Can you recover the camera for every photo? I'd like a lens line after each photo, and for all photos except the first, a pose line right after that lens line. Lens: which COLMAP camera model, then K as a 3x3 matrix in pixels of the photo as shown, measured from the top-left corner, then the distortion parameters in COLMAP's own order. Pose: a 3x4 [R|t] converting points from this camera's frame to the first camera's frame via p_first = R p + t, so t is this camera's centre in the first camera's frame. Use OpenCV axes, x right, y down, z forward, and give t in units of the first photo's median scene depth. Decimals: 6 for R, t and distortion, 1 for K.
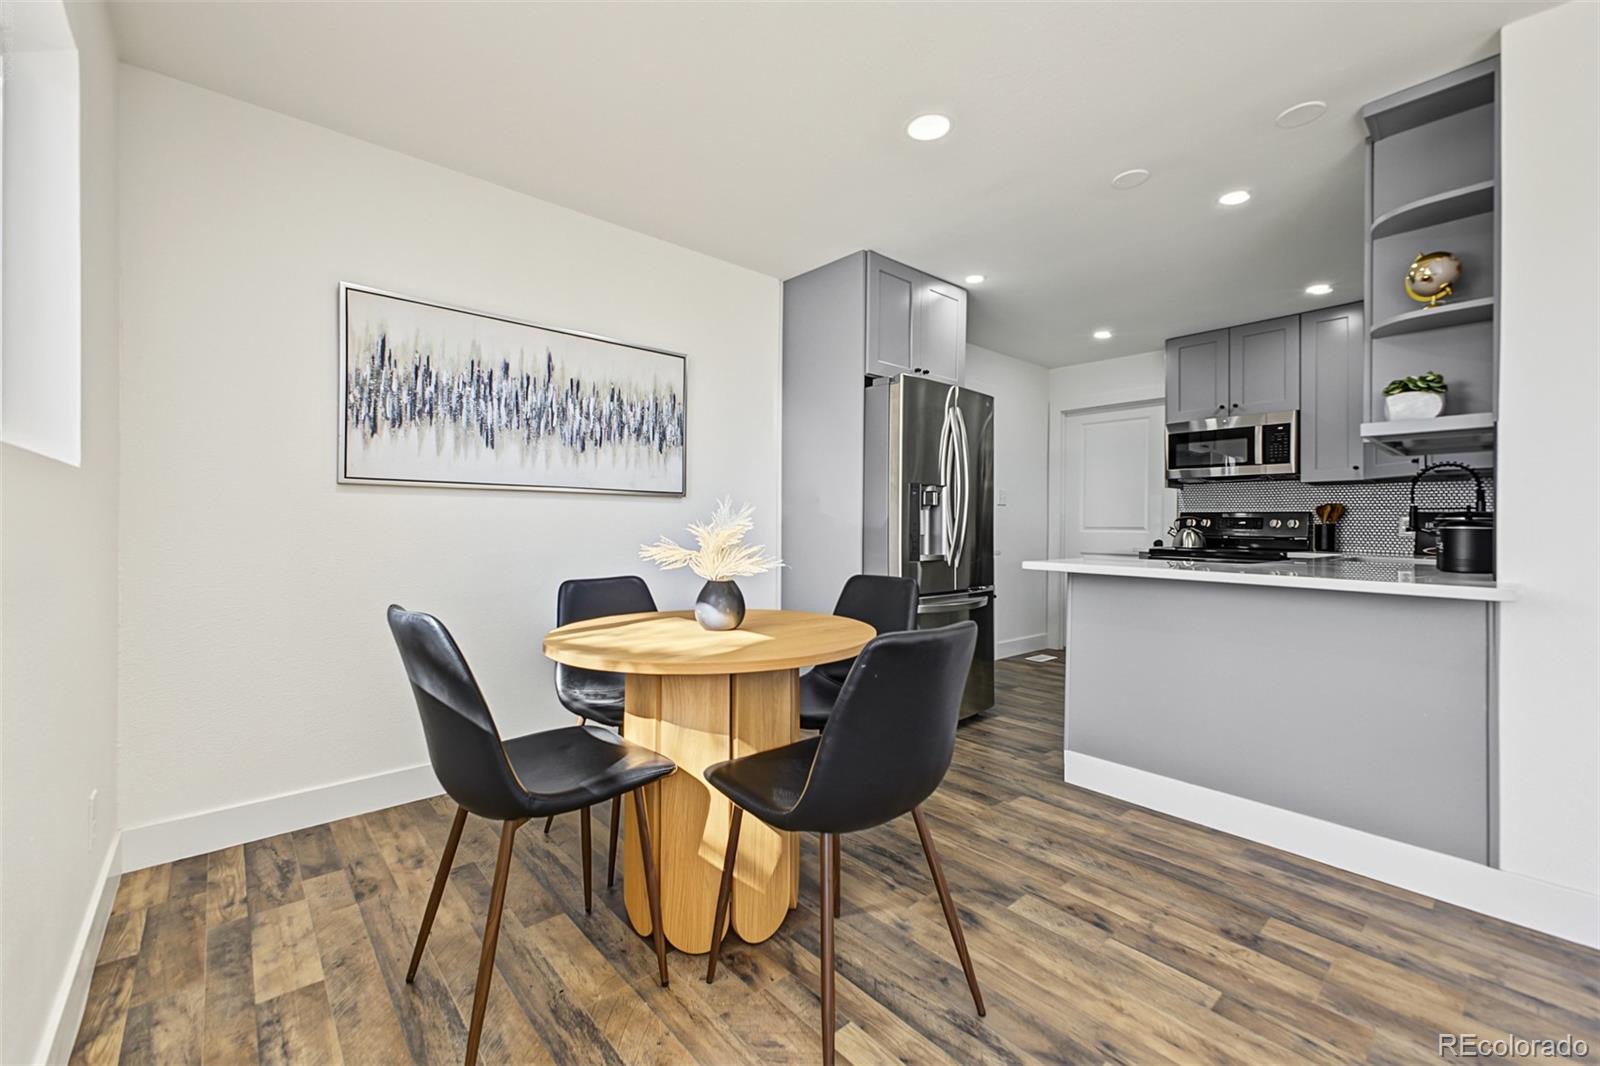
lens RADIAL K [[645.2, 0, 796.9], [0, 645.2, 523.9], [0, 0, 1]] dist [0.025842, -0.007209]
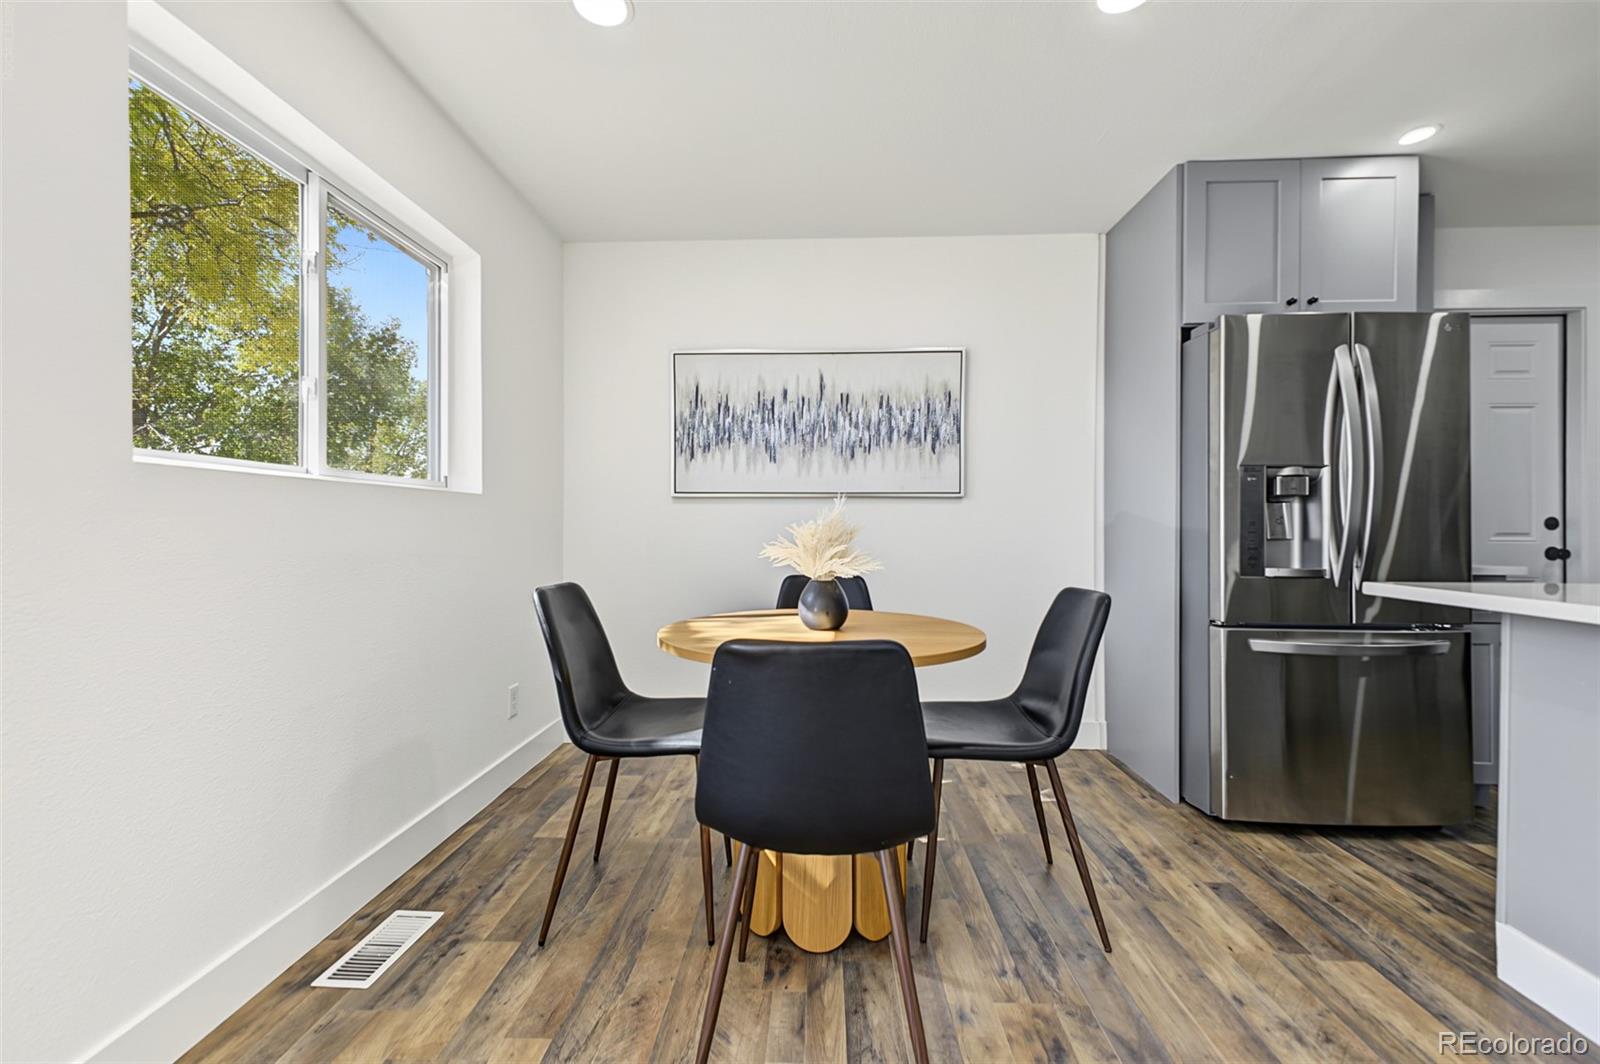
lens RADIAL K [[645.2, 0, 796.9], [0, 645.2, 522.9], [0, 0, 1]] dist [0.025842, -0.007209]
pose [[0.727860, -0.010781, -0.685641, 0.359952], [0.004217, 0.999928, -0.011245, 0.007009], [0.685713, 0.005293, 0.727853, 0.162810]]
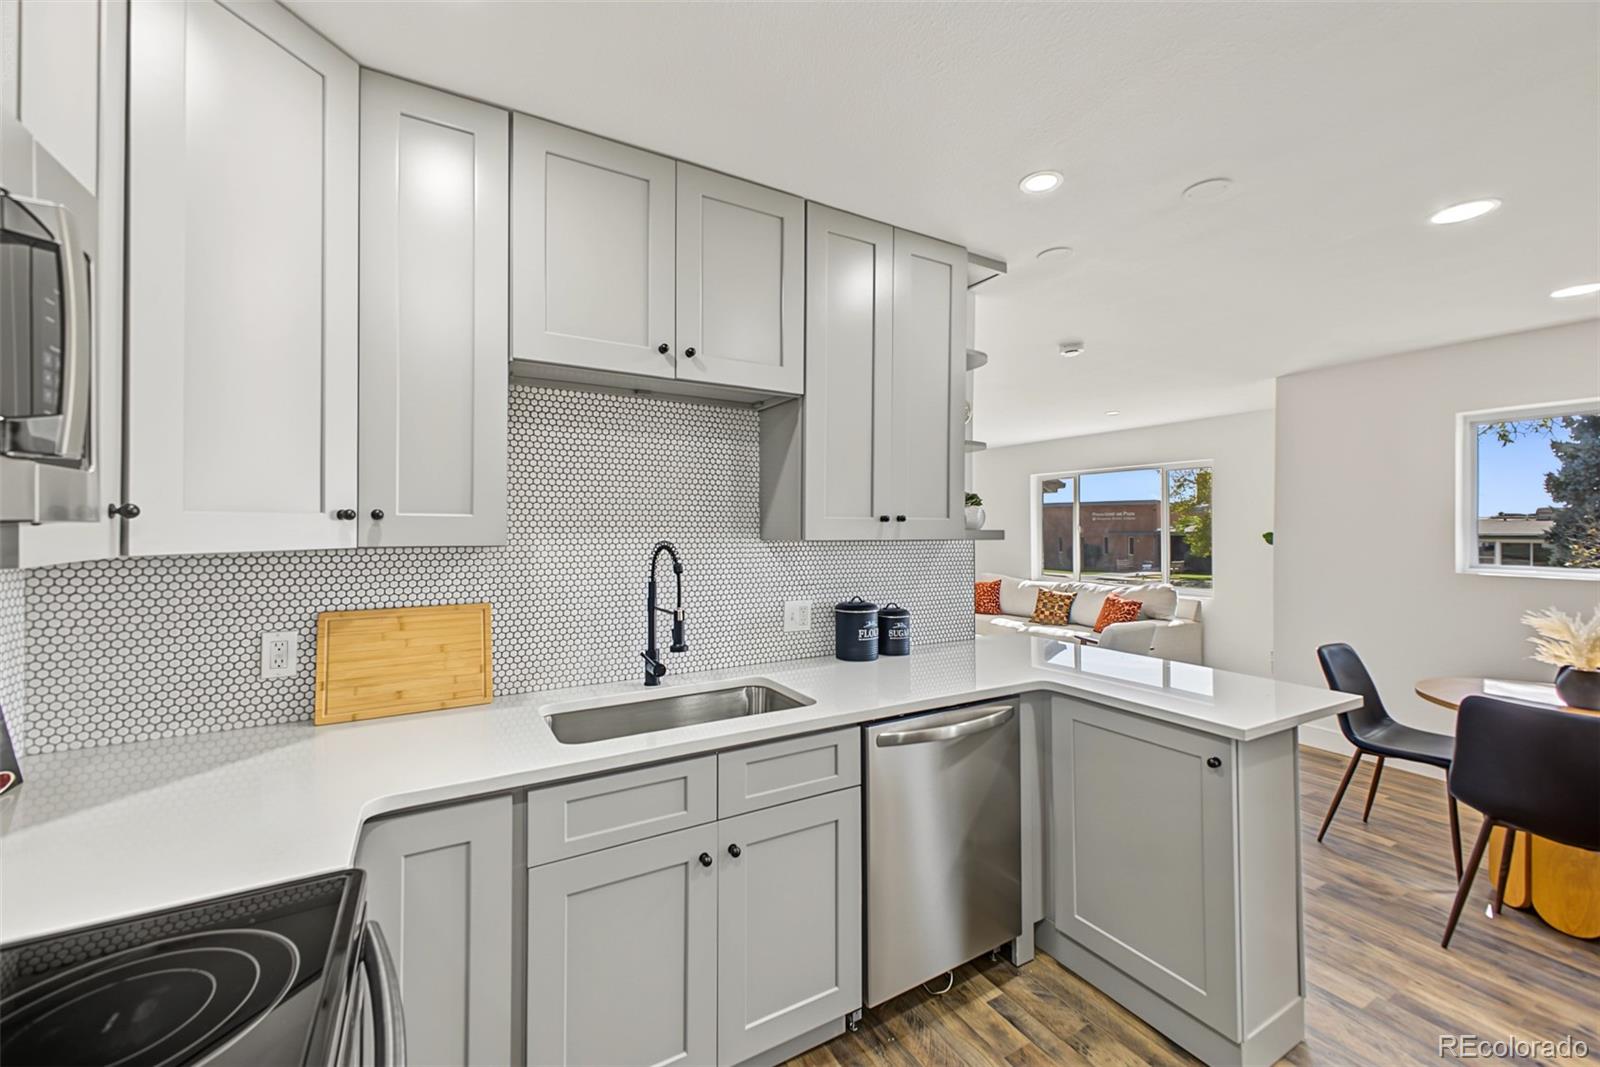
lens RADIAL K [[648.5, 0, 801.4], [0, 648.5, 522.6], [0, 0, 1]] dist [0.025378, -0.009858]
pose [[-0.983925, -0.013999, 0.178030, 0.796202], [-0.013991, 0.999901, 0.001300, -0.126505], [-0.178031, -0.001211, -0.984024, 1.729289]]
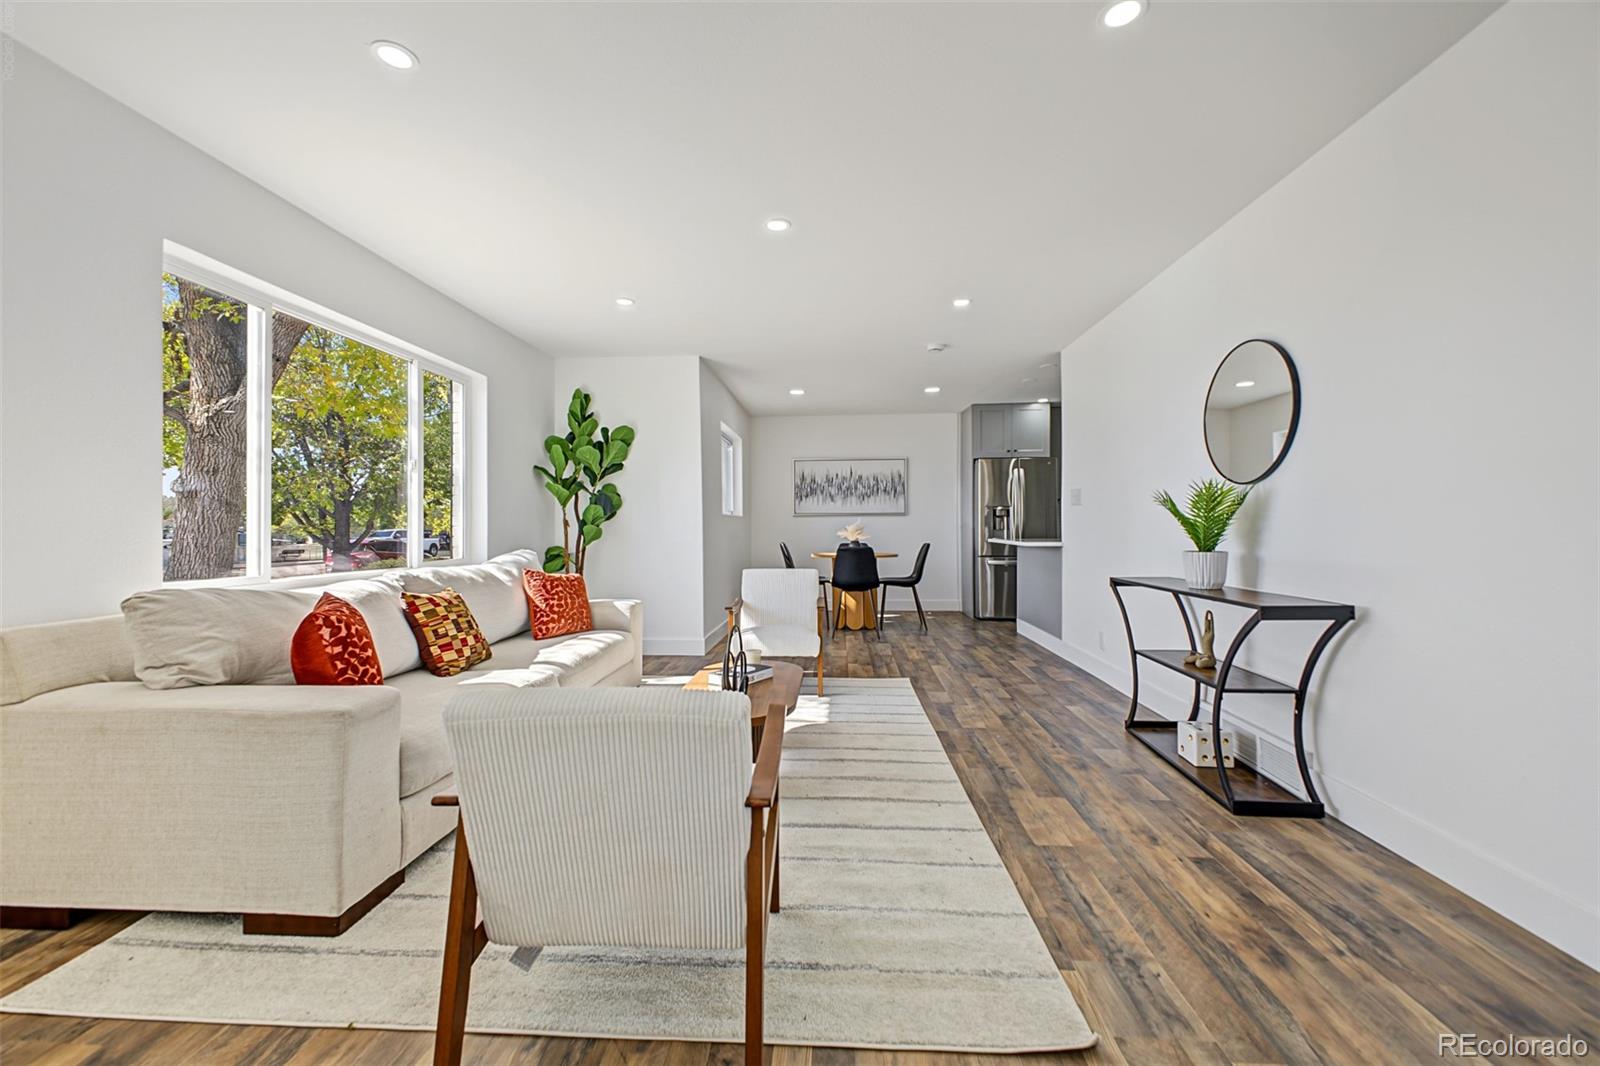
lens RADIAL K [[628.7, 0, 811.6], [0, 628.7, 531.9], [0, 0, 1]] dist [0.009879, -0.000118]
pose [[0.730319, -0.007944, -0.683060, 1.436774], [0.008063, 0.999963, -0.003009, 0.031343], [0.683058, -0.003309, 0.730356, -1.197281]]
